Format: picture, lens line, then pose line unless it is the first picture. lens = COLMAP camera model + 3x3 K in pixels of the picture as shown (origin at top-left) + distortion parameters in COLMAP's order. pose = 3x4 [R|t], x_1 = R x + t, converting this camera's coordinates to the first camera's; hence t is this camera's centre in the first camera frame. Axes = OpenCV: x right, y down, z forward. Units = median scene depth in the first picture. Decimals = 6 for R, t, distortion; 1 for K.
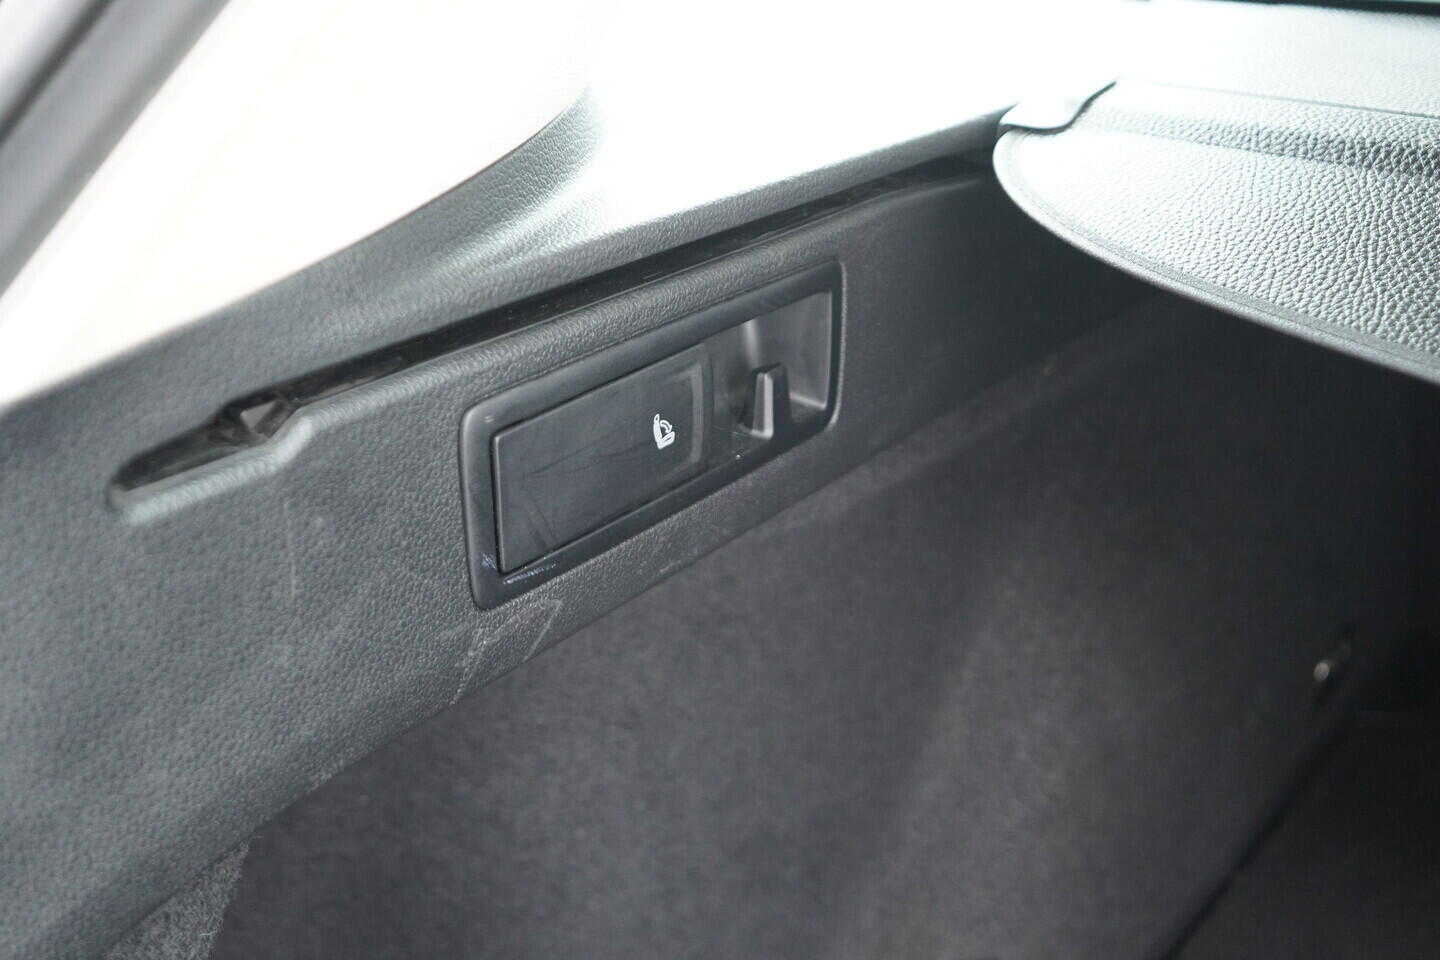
lens RADIAL K [[1537.4, 0, 720.0], [0, 1537.4, 480.0], [0, 0, 1]] dist [-0.005763, 0.024983]
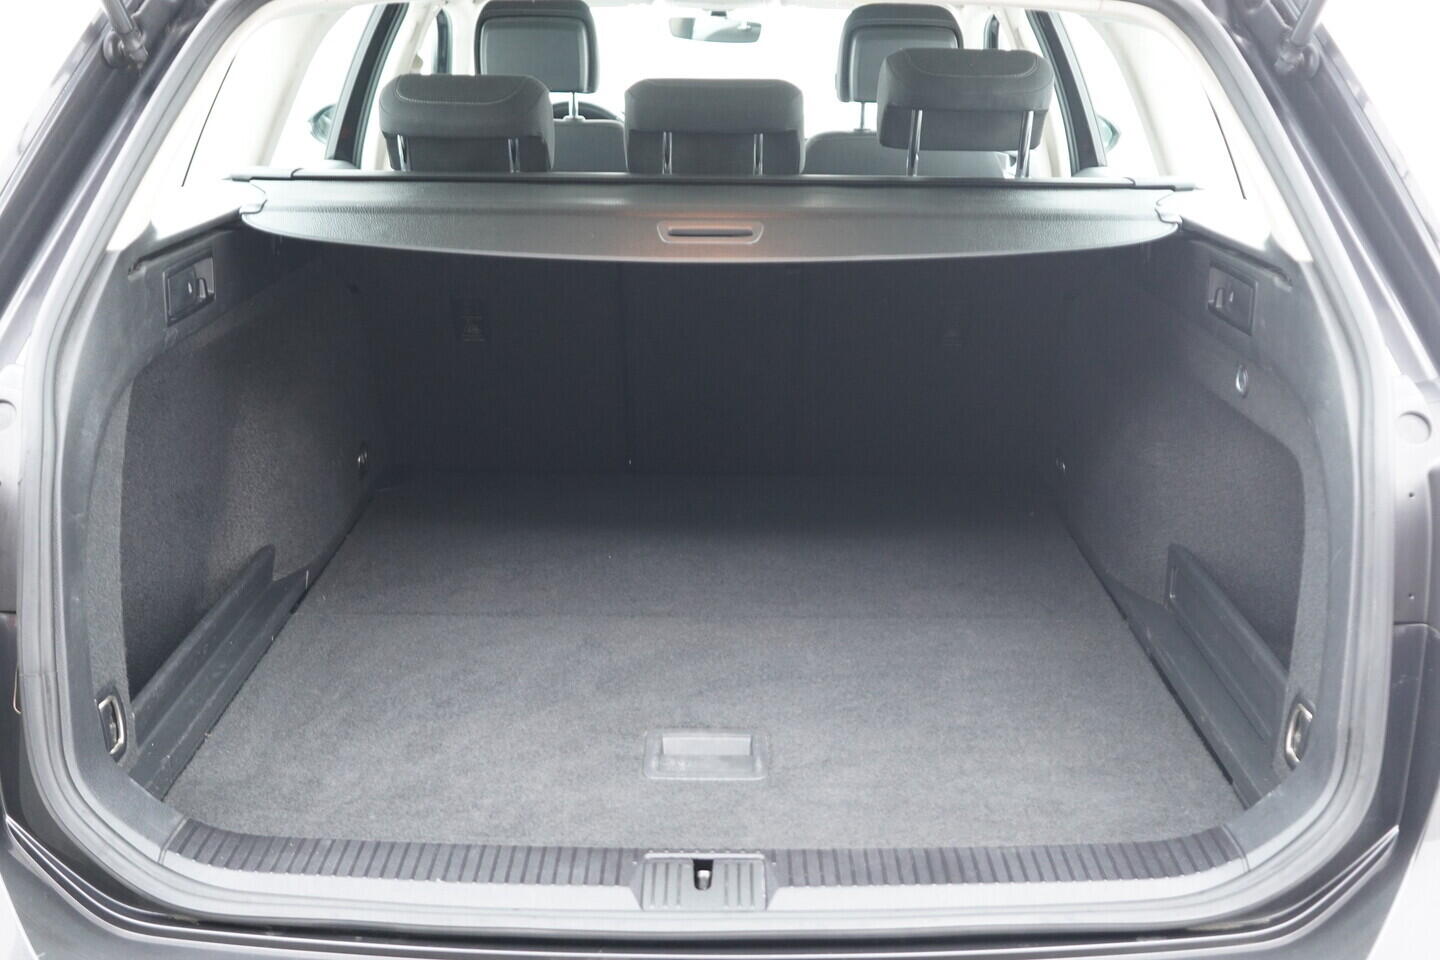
lens RADIAL K [[2066.5, 0, 722.3], [0, 2066.5, 467.8], [0, 0, 1]] dist [-0.008384, 0.005175]
pose [[0.802507, -0.127287, 0.582907, -1.672359], [0.246598, 0.960389, -0.129783, 1.147953], [-0.543297, 0.247895, 0.802107, -3.037747]]
